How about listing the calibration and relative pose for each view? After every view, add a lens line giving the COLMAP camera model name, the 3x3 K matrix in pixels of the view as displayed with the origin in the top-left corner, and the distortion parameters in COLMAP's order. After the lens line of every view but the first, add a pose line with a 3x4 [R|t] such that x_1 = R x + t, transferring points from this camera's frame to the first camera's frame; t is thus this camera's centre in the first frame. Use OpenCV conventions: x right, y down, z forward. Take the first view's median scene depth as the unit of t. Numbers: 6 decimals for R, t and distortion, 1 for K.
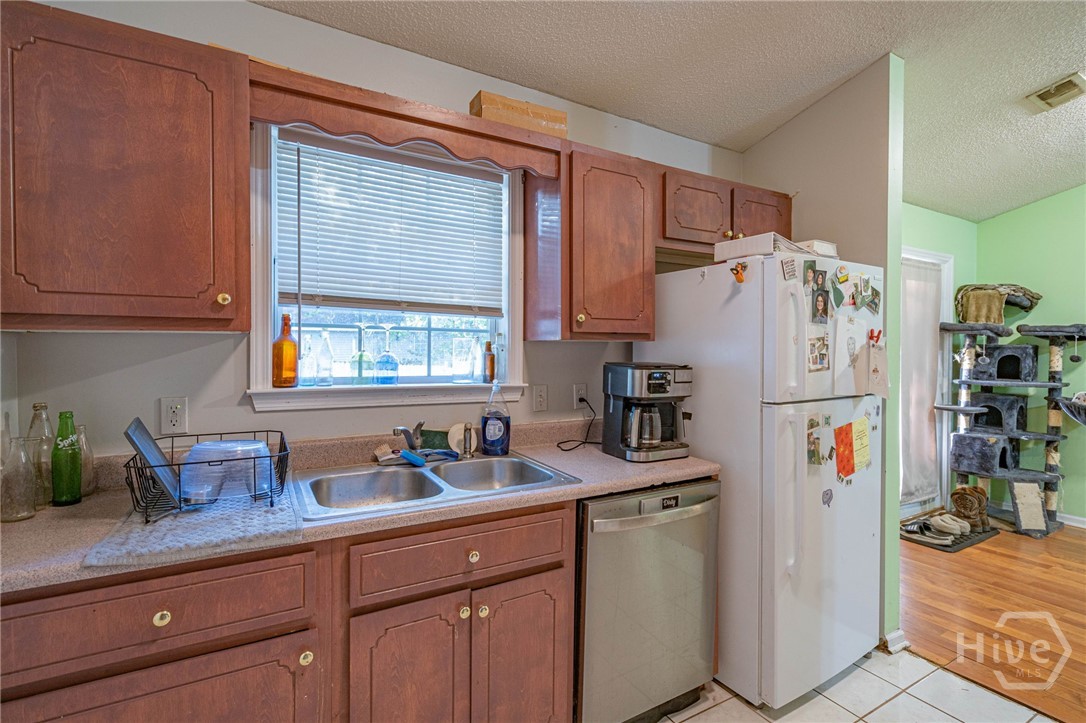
lens RADIAL K [[508.3, 0, 544.9], [0, 508.3, 356.7], [0, 0, 1]] dist [0.000638, 0.000038]
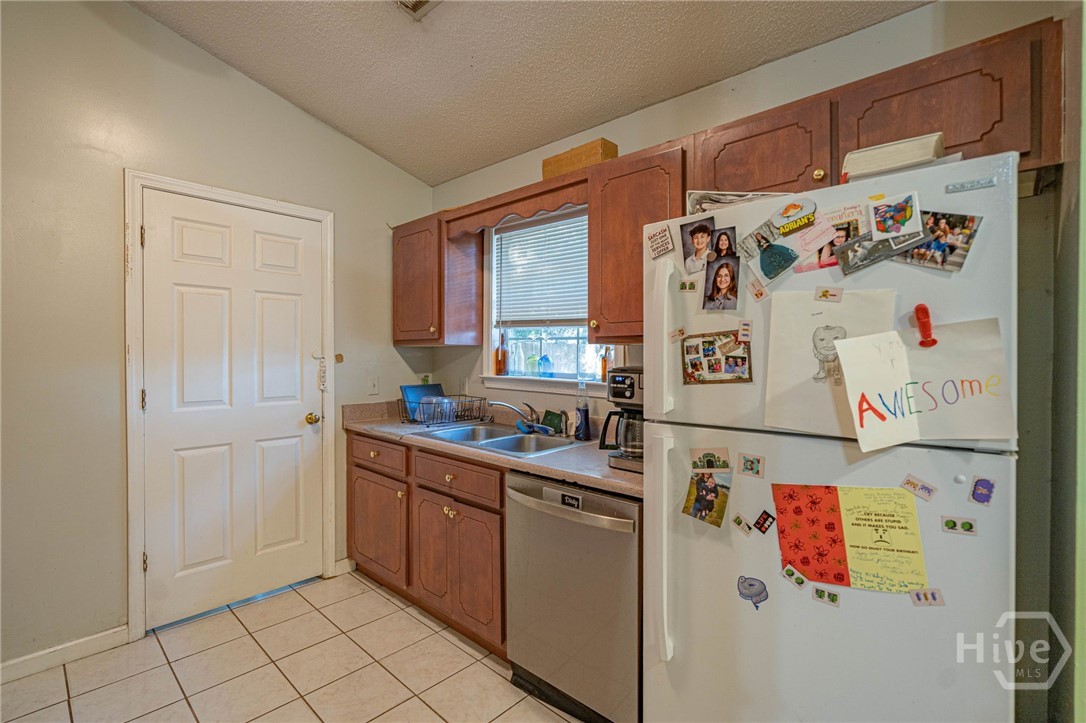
lens RADIAL K [[492.2, 0, 543.0], [0, 492.2, 361.5], [0, 0, 1]] dist [0.001793, 0.000390]
pose [[0.298736, 0.010601, -0.954277, 1.072576], [-0.017076, 0.999838, 0.005762, 0.000928], [0.954183, 0.014574, 0.298868, 0.592008]]
